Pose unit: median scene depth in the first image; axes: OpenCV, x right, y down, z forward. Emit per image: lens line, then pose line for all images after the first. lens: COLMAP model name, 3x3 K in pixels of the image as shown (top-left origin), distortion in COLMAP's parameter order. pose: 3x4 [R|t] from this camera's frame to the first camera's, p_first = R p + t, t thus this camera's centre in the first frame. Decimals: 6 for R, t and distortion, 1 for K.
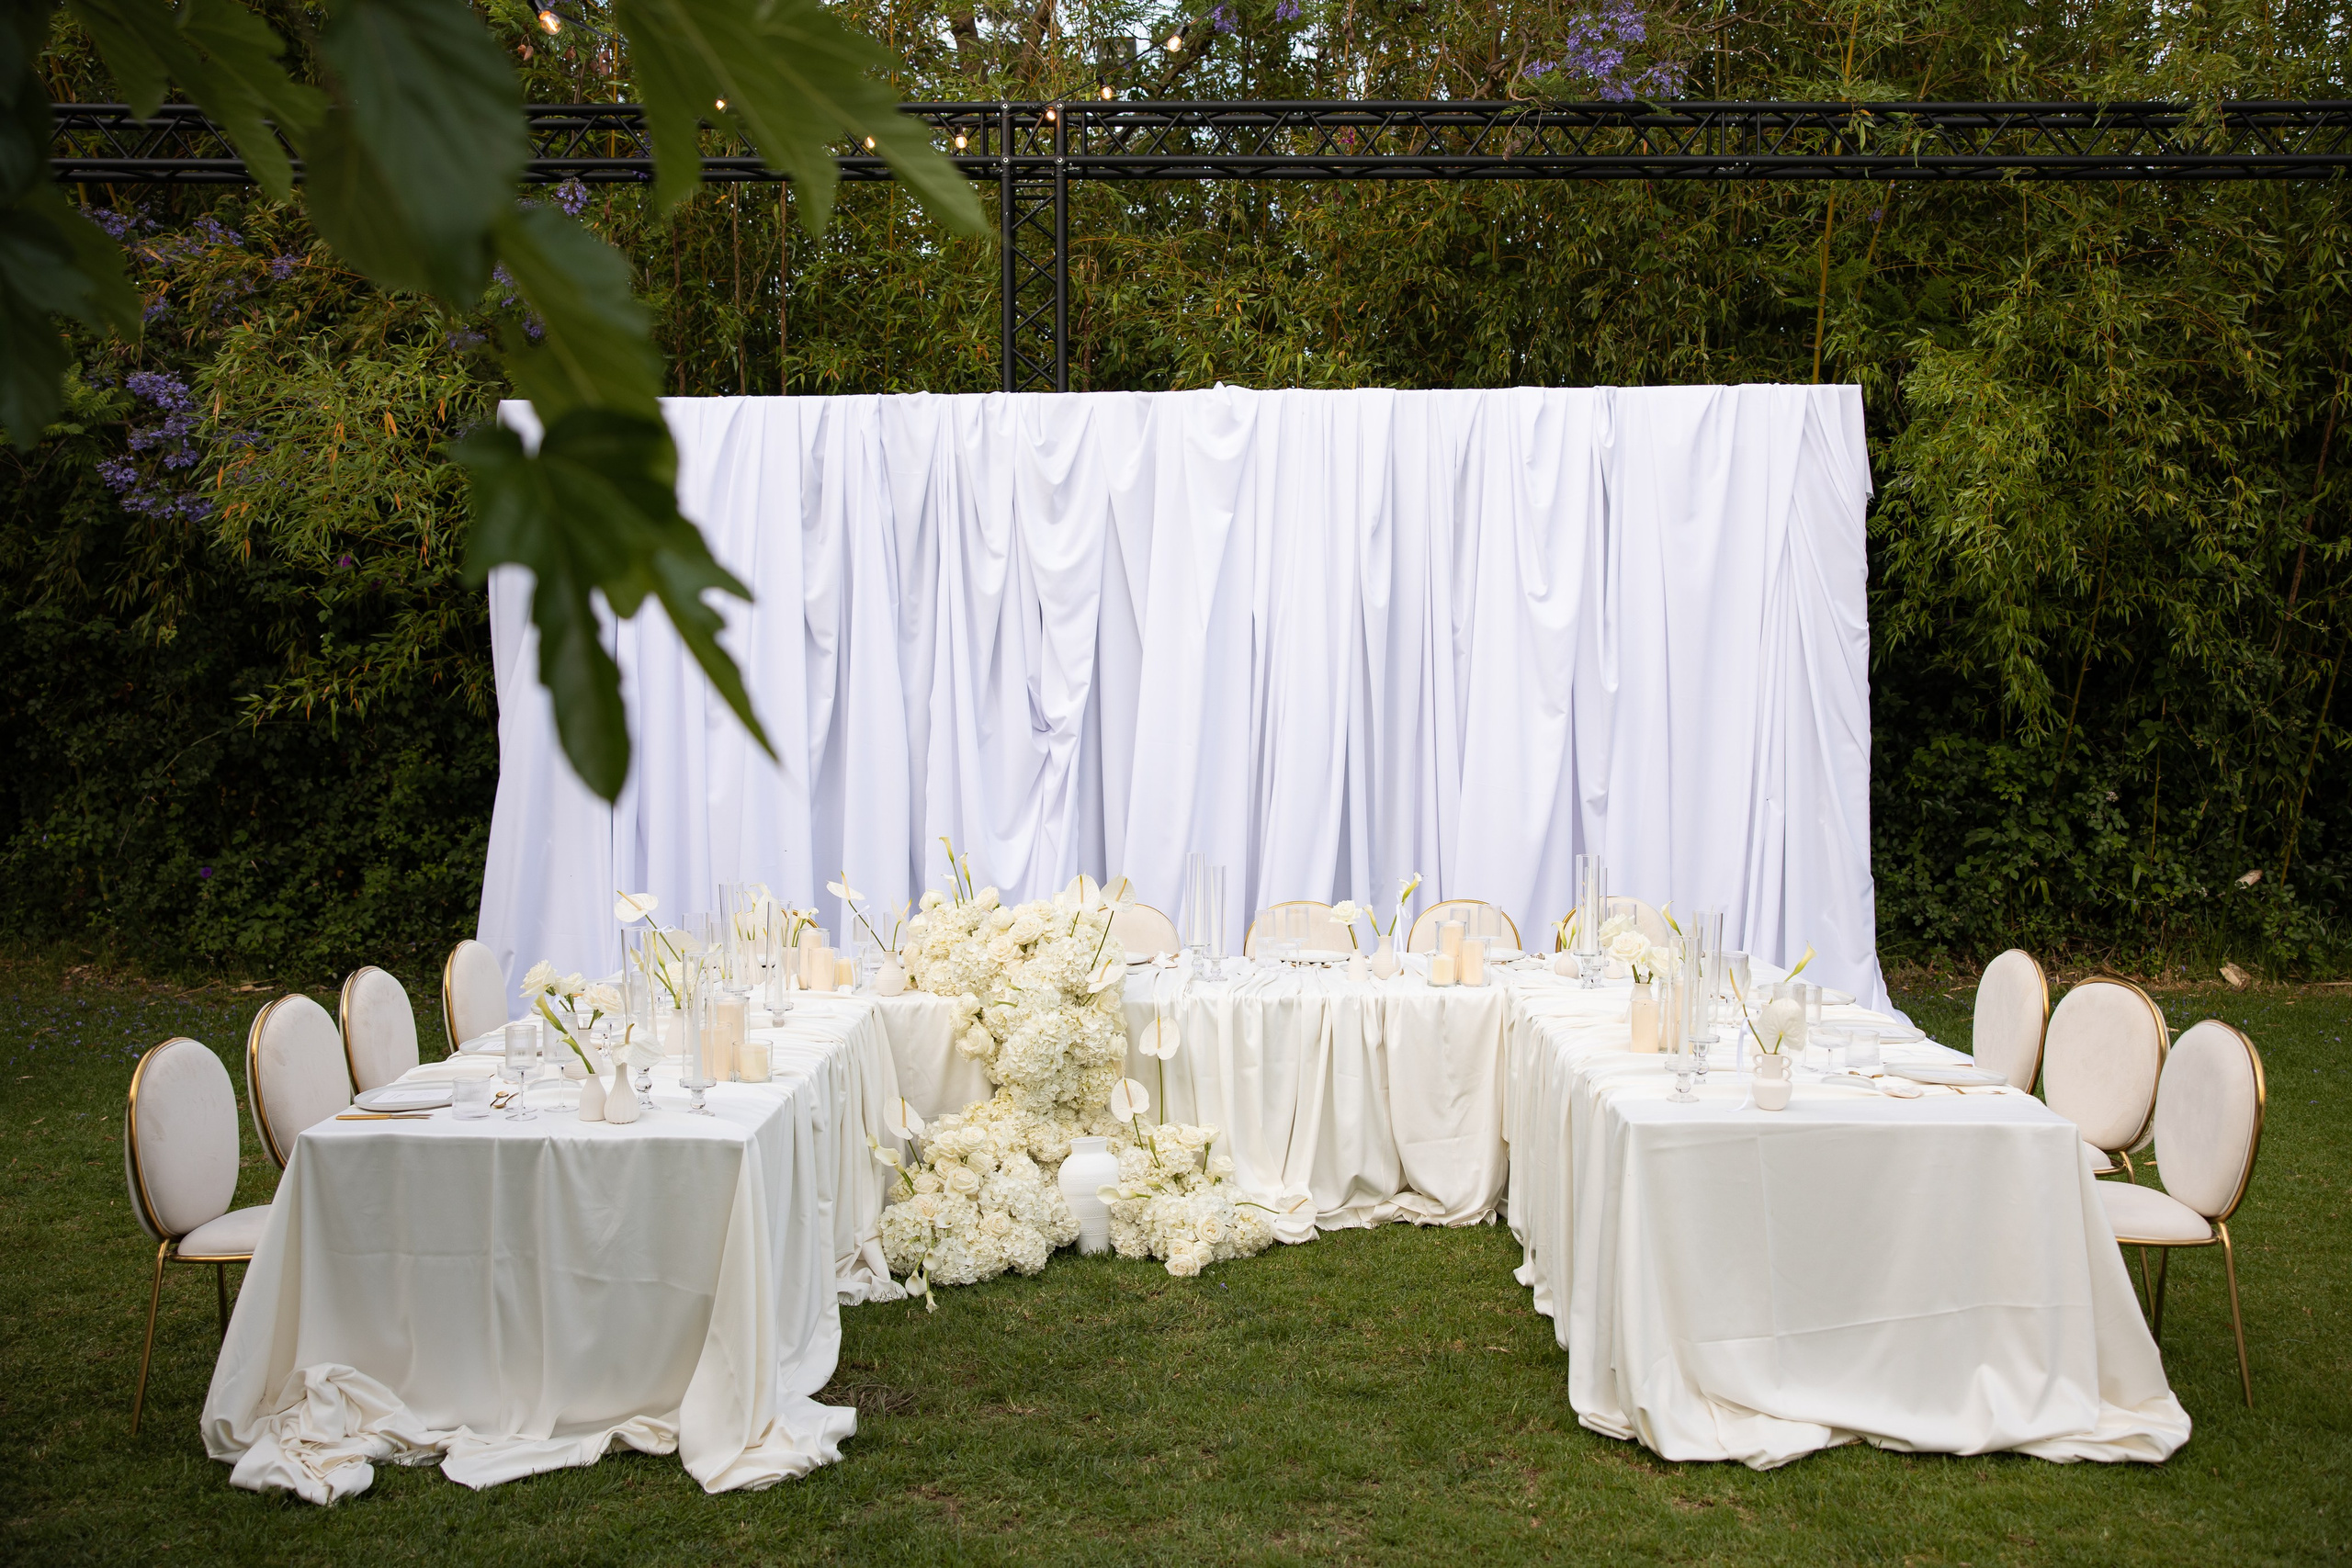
lens RADIAL K [[2233.9, 0, 1180.0], [0, 2233.9, 786.3], [0, 0, 1]] dist [0.005471, 0.000000]
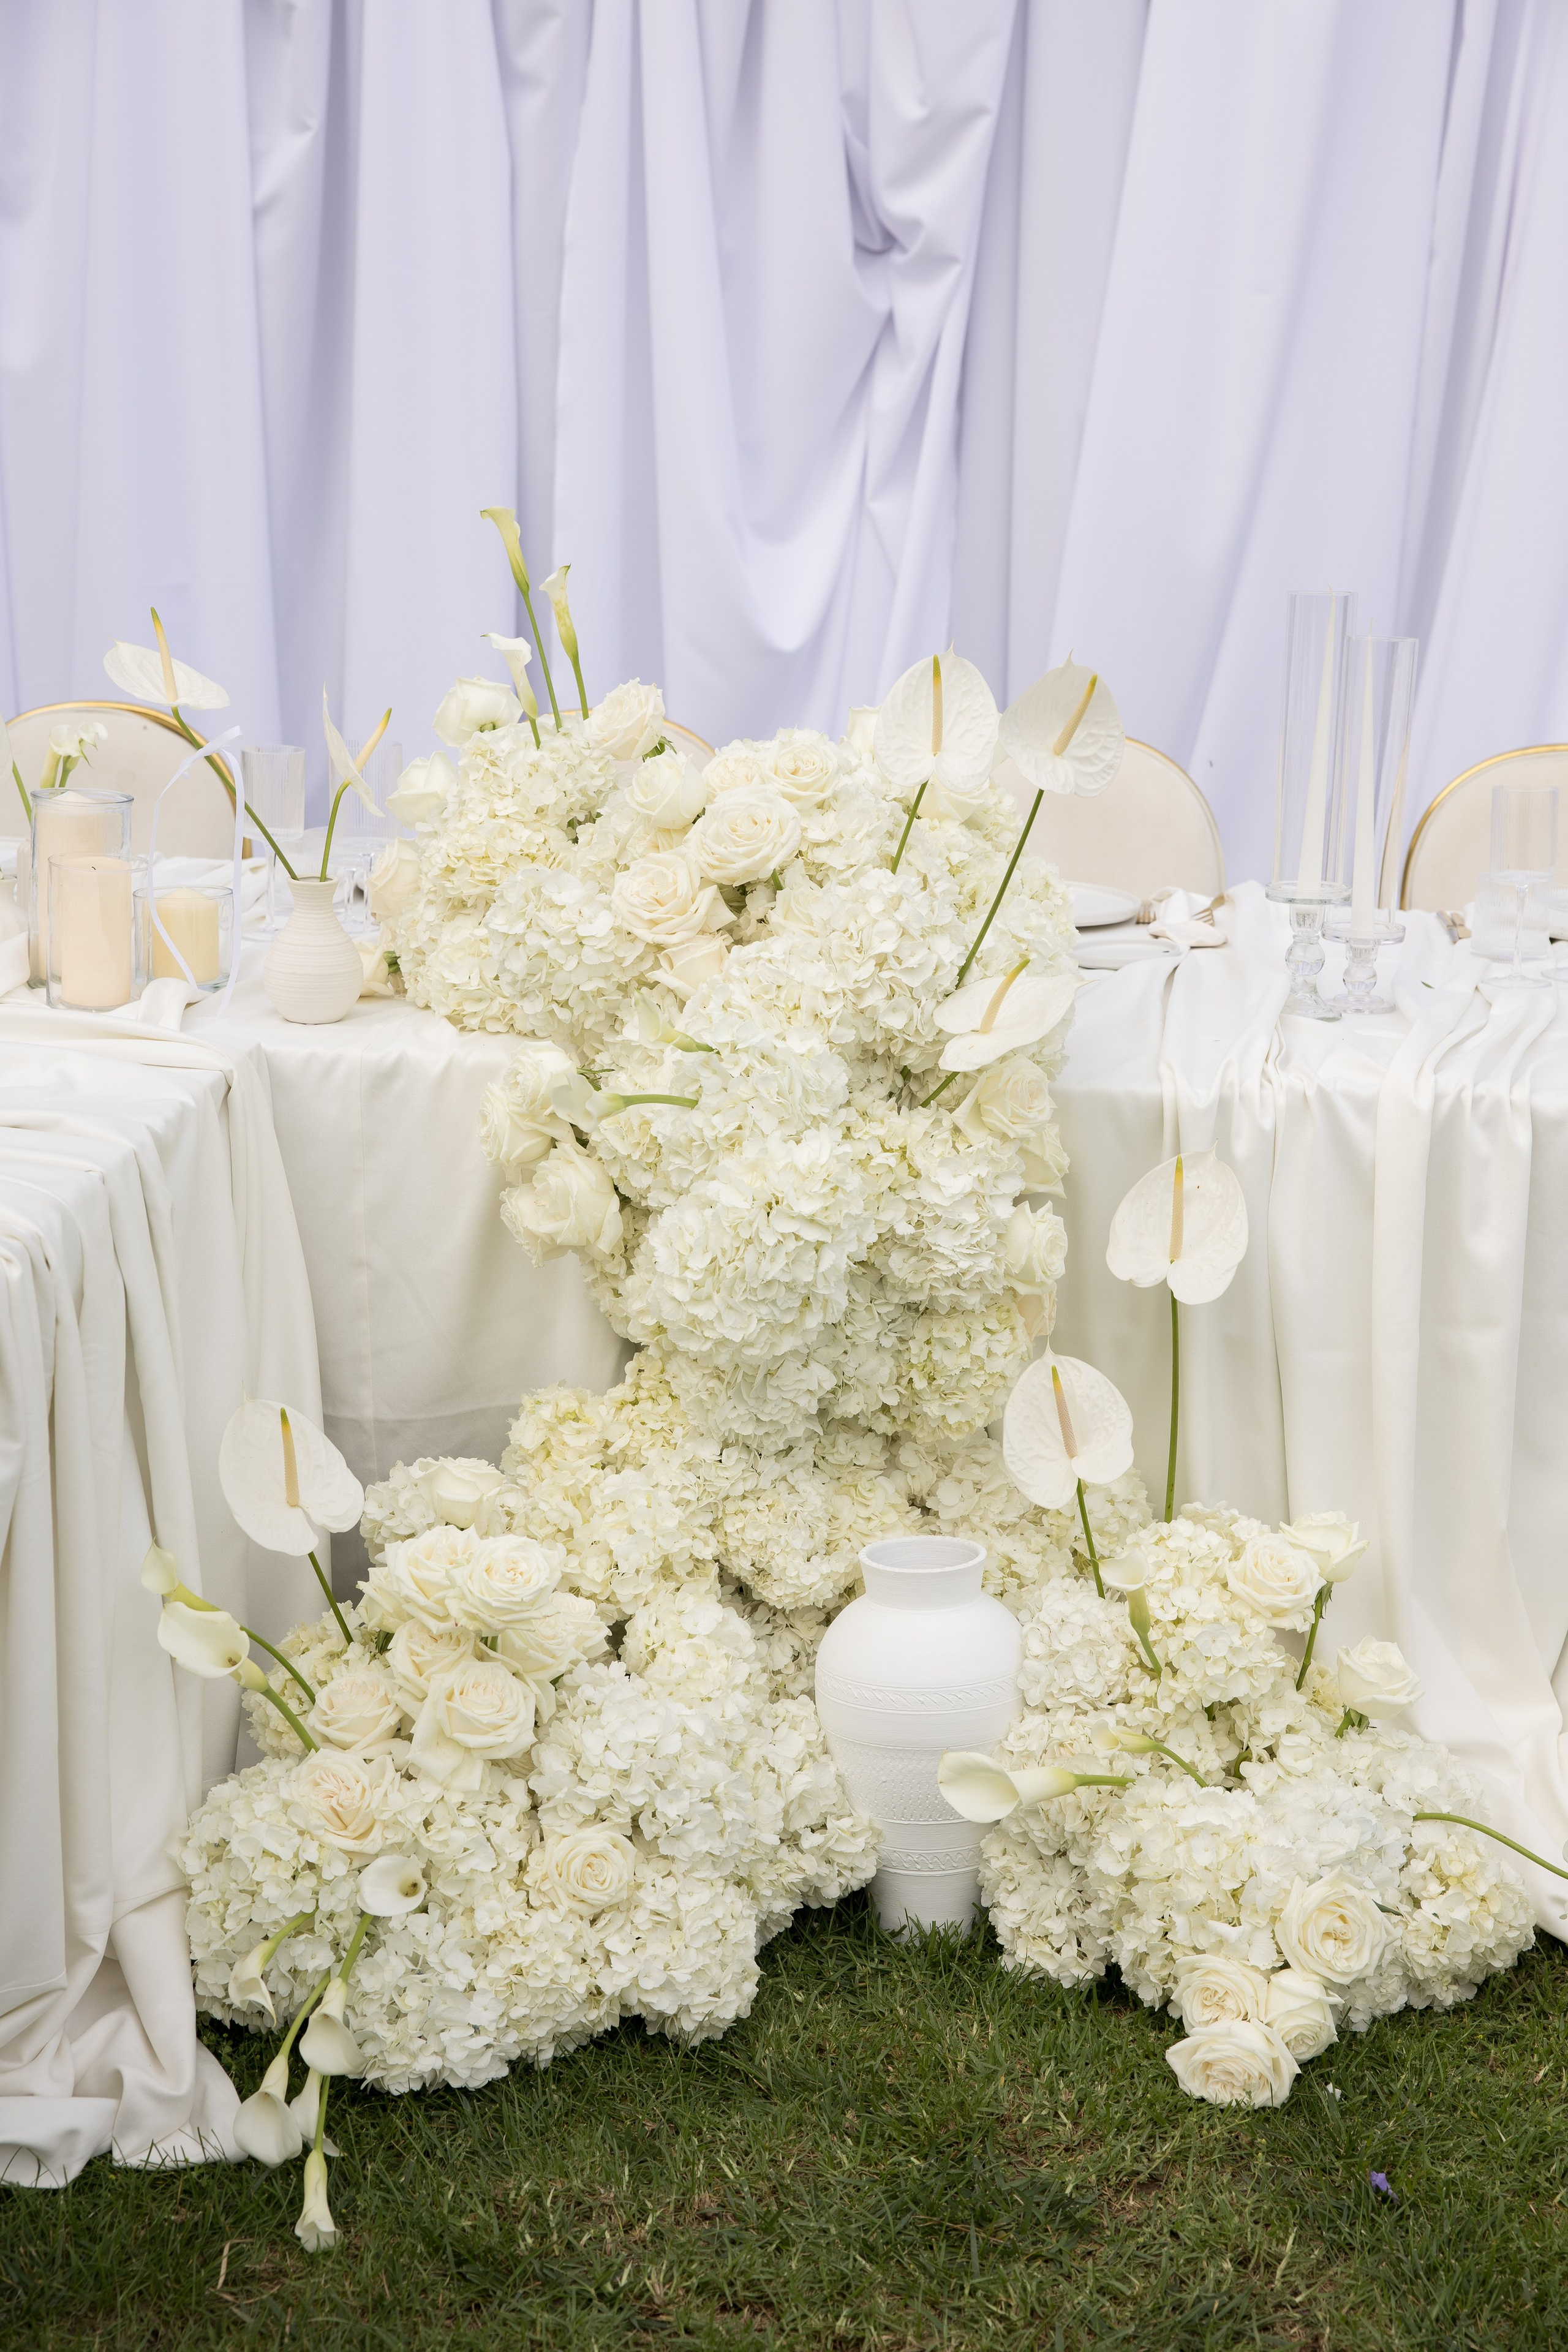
lens RADIAL K [[3520.7, 0, 793.0], [0, 3520.7, 1182.4], [0, 0, 1]] dist [0.181852, 0.000000]
pose [[0.994642, 0.054095, -0.088099, -0.019205], [-0.035659, 0.979395, 0.198781, 0.016200], [0.097037, -0.194575, 0.976076, 0.545752]]
